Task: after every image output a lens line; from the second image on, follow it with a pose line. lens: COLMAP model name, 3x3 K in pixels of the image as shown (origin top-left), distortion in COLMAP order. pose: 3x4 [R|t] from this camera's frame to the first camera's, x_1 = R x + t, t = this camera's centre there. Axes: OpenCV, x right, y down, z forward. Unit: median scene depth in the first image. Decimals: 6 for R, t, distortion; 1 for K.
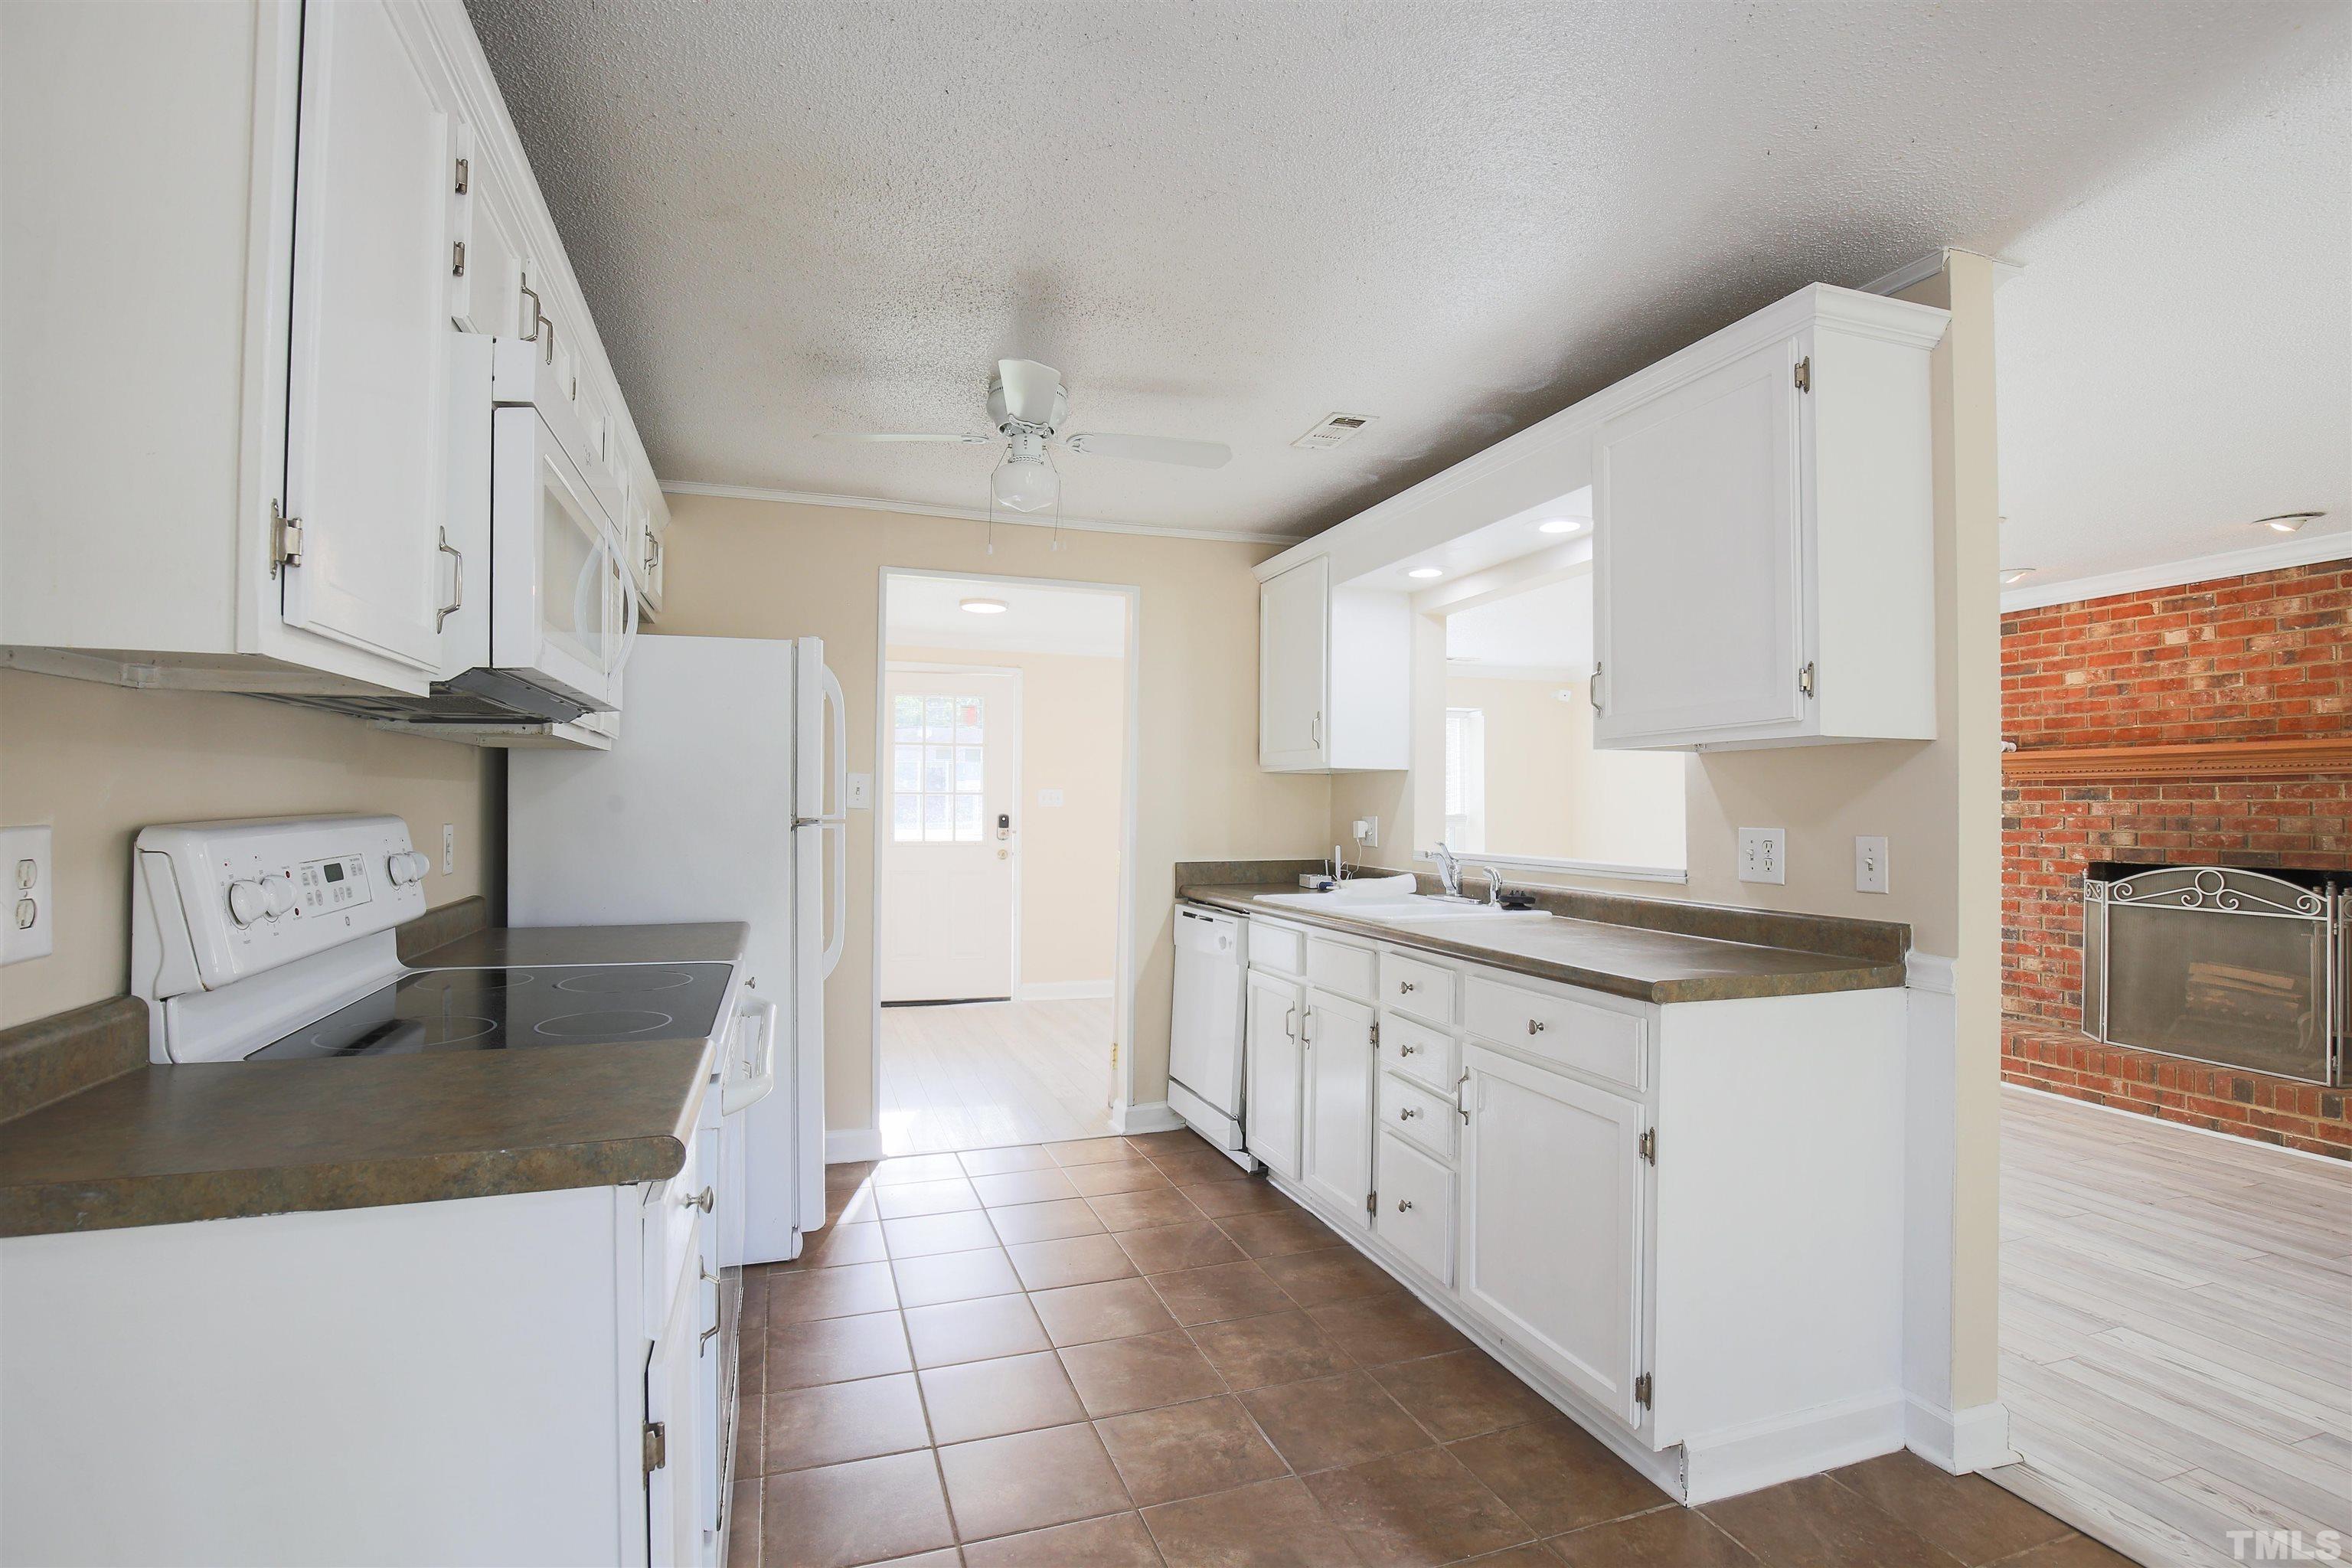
lens RADIAL K [[1120.6, 0, 1173.9], [0, 1120.6, 795.4], [0, 0, 1]] dist [-0.020795, -0.001361]
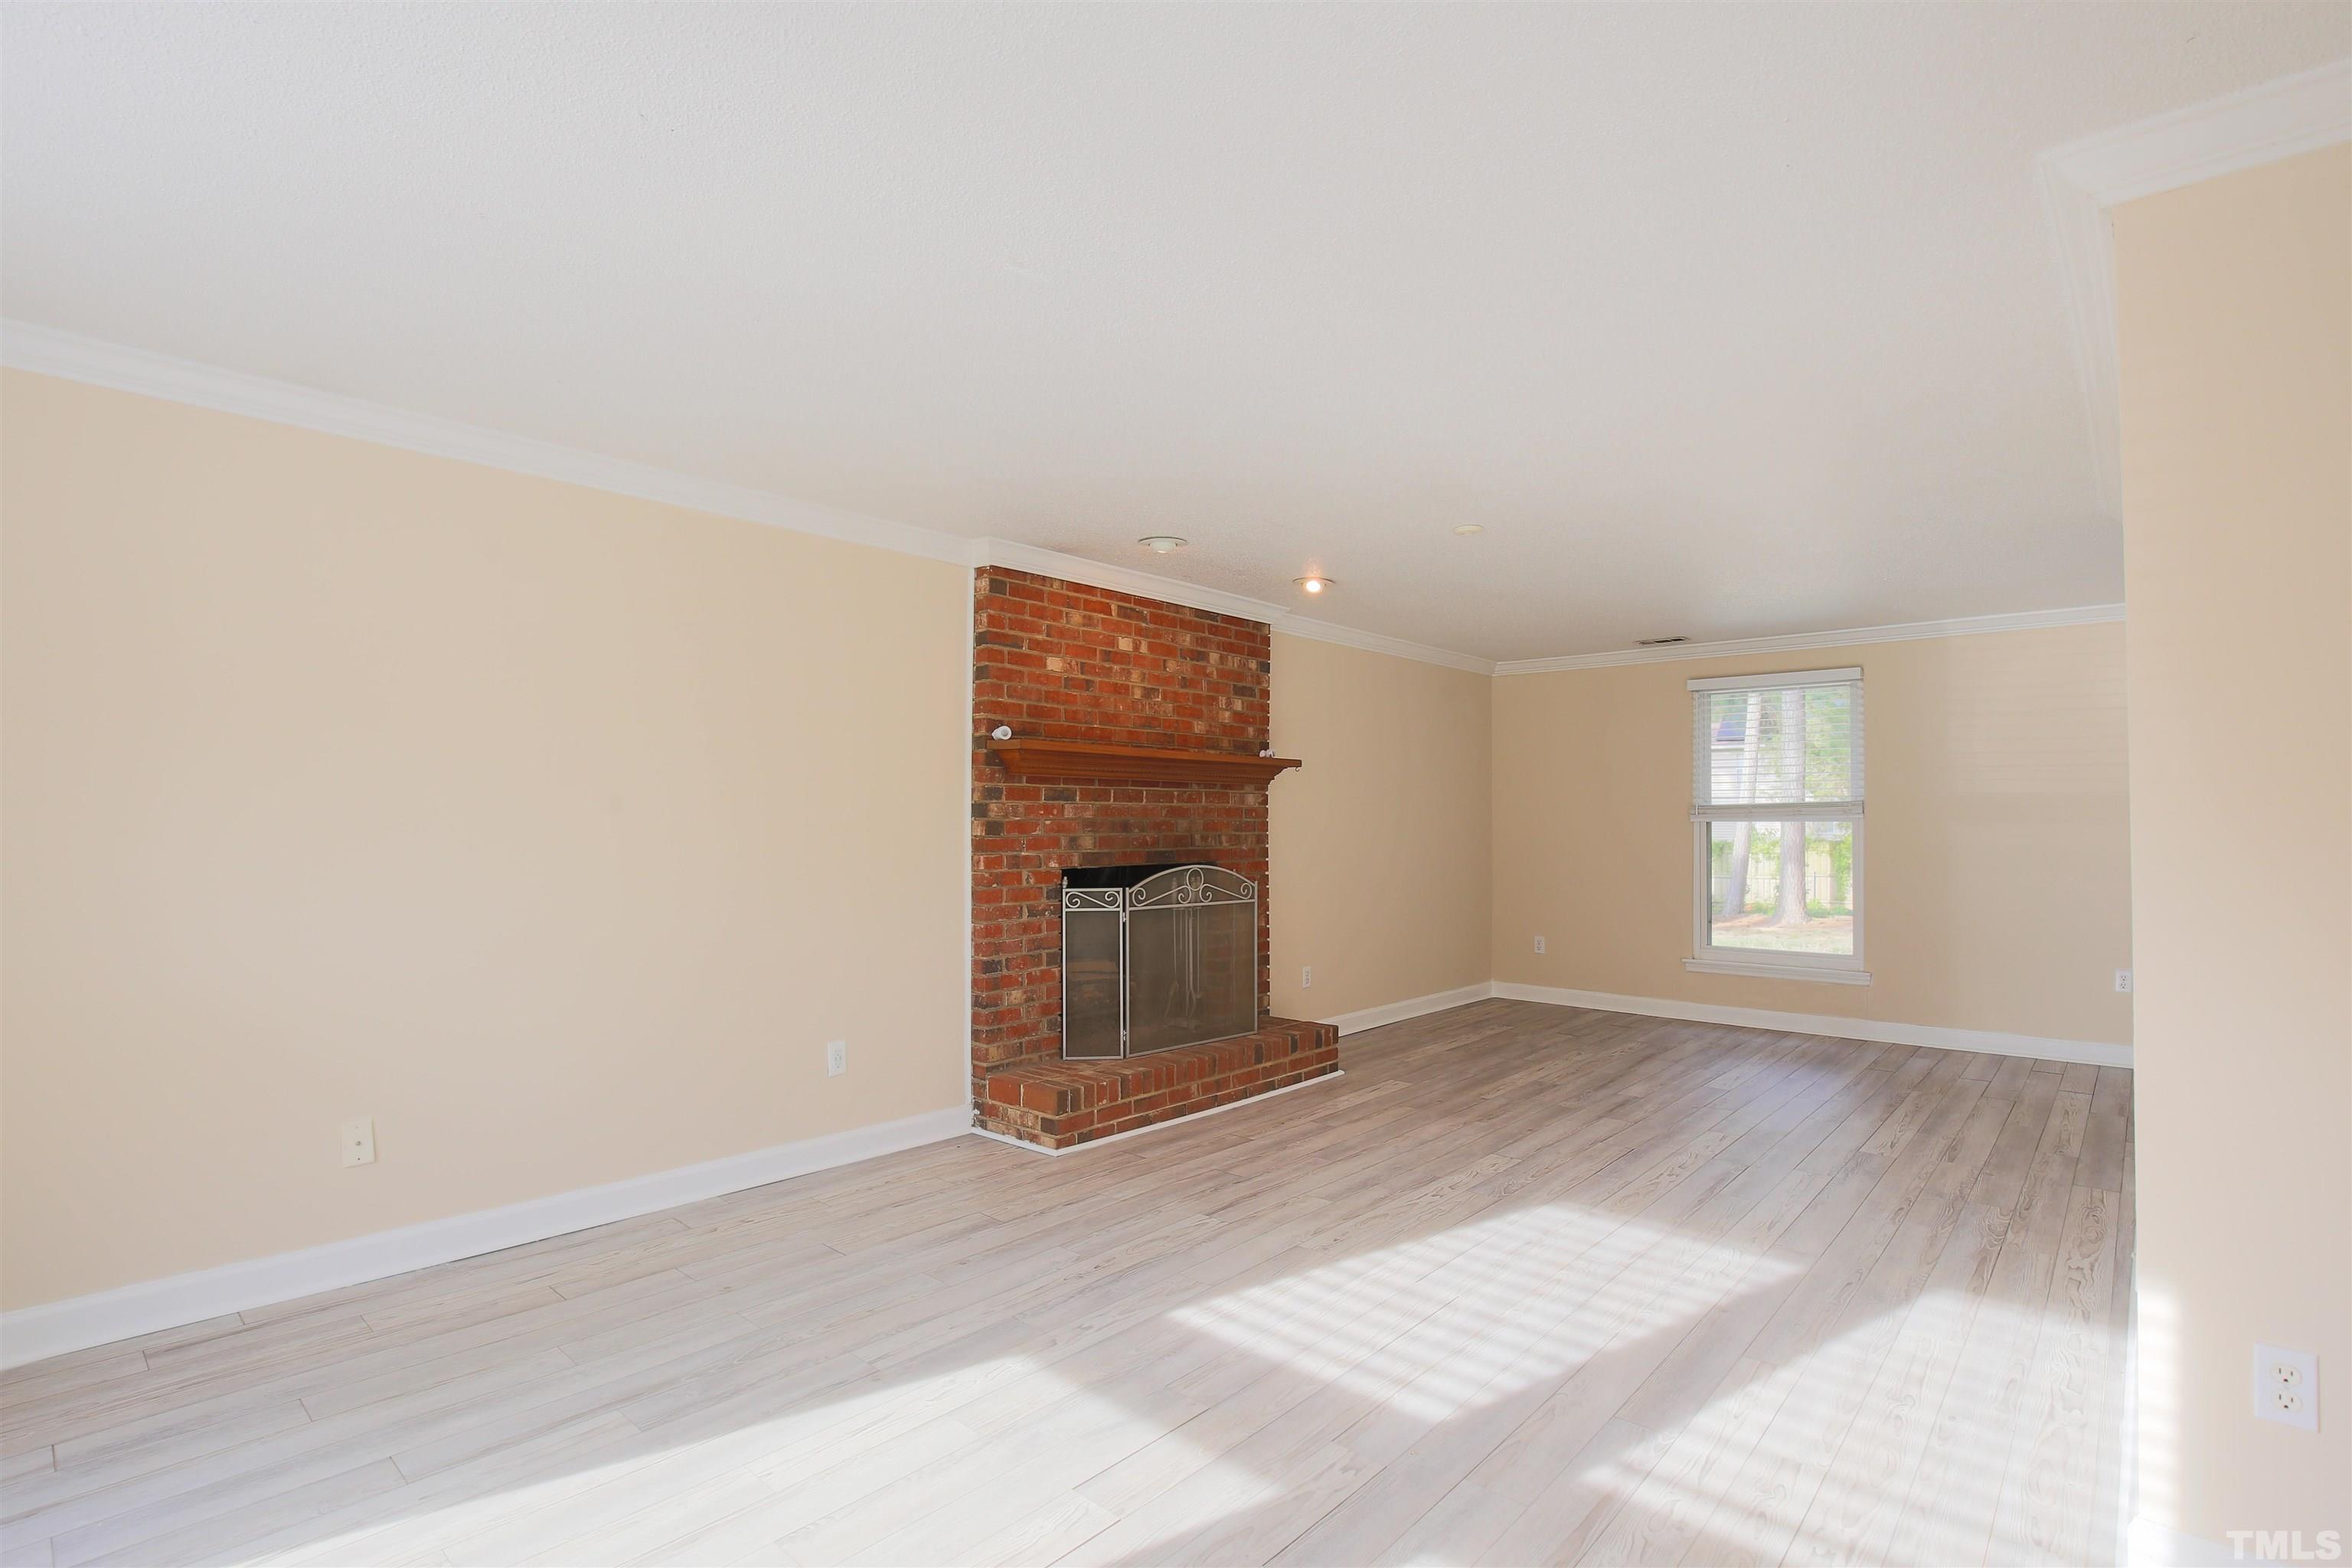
lens RADIAL K [[1120.6, 0, 1183.6], [0, 1120.6, 795.3], [0, 0, 1]] dist [-0.020795, -0.001361]
pose [[-0.484317, 0.009716, 0.874839, -0.025135], [-0.018440, 0.999603, -0.021310, 0.017676], [-0.874698, -0.026453, -0.483946, 1.394729]]
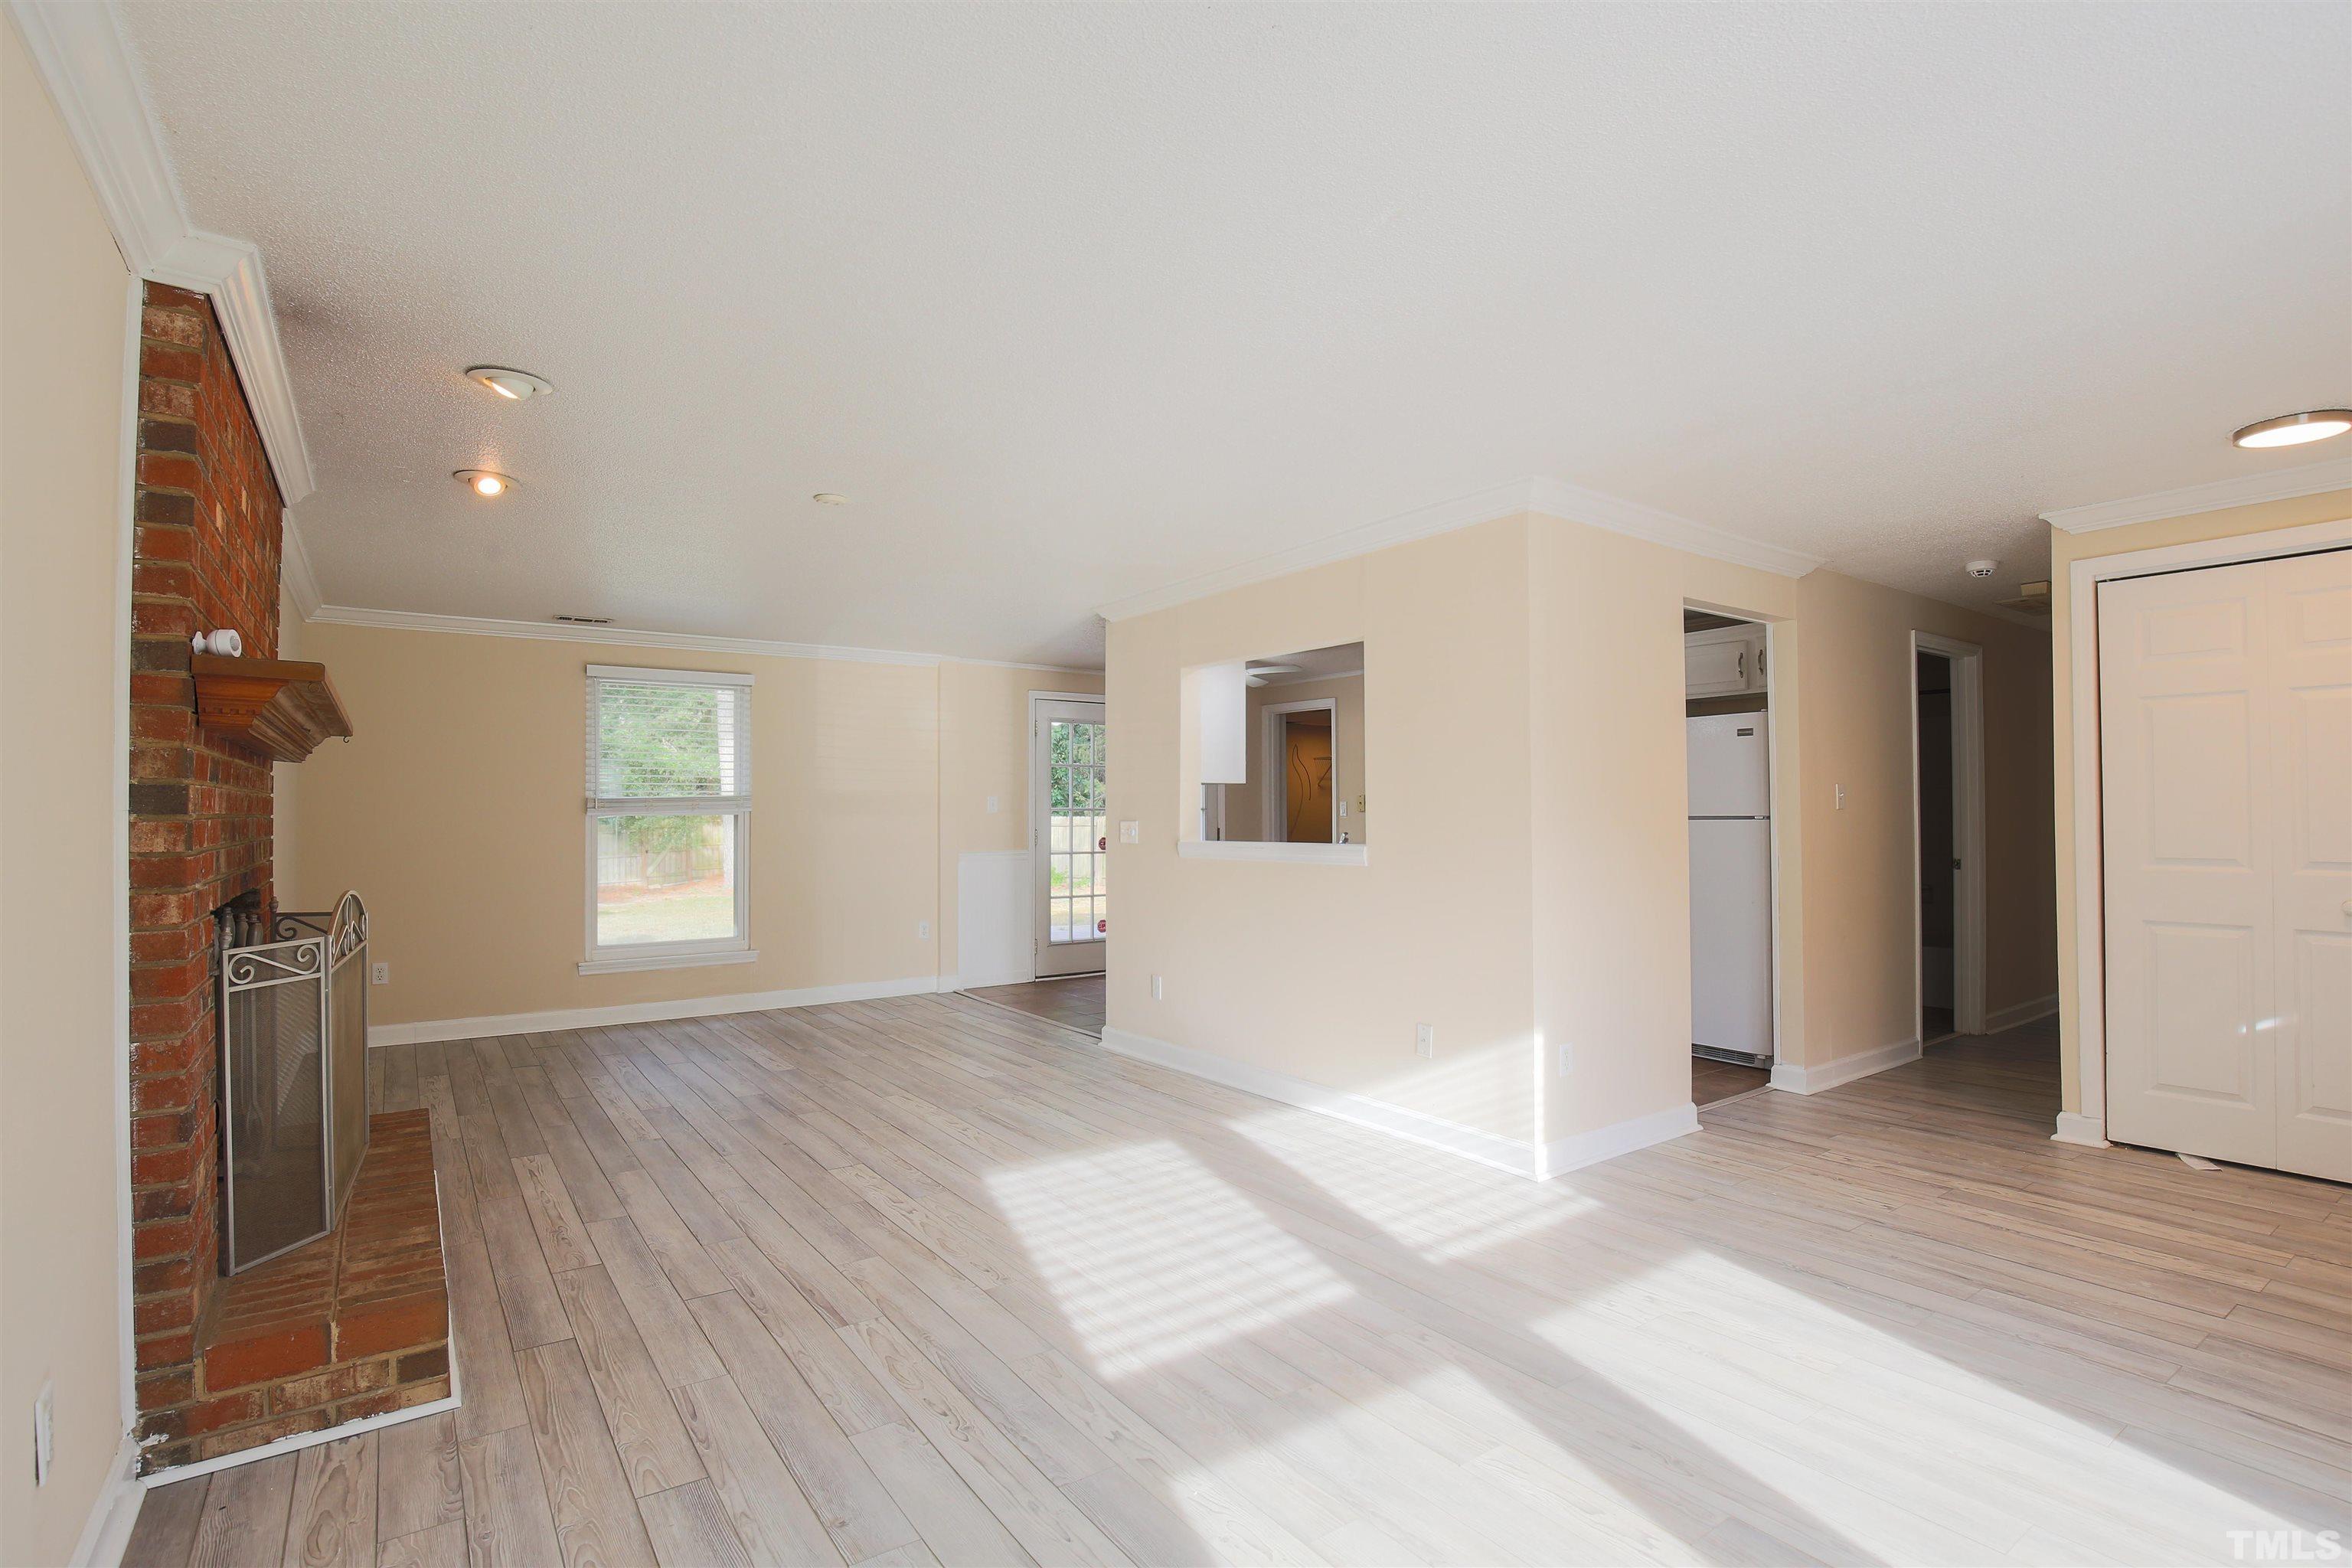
lens RADIAL K [[1120.6, 0, 1185.0], [0, 1120.6, 793.7], [0, 0, 1]] dist [-0.020795, -0.001361]
pose [[-0.957764, -0.008651, -0.287424, 0.583469], [0.000567, 0.999489, -0.031972, 0.024980], [0.287553, -0.030785, -0.957270, 1.610701]]
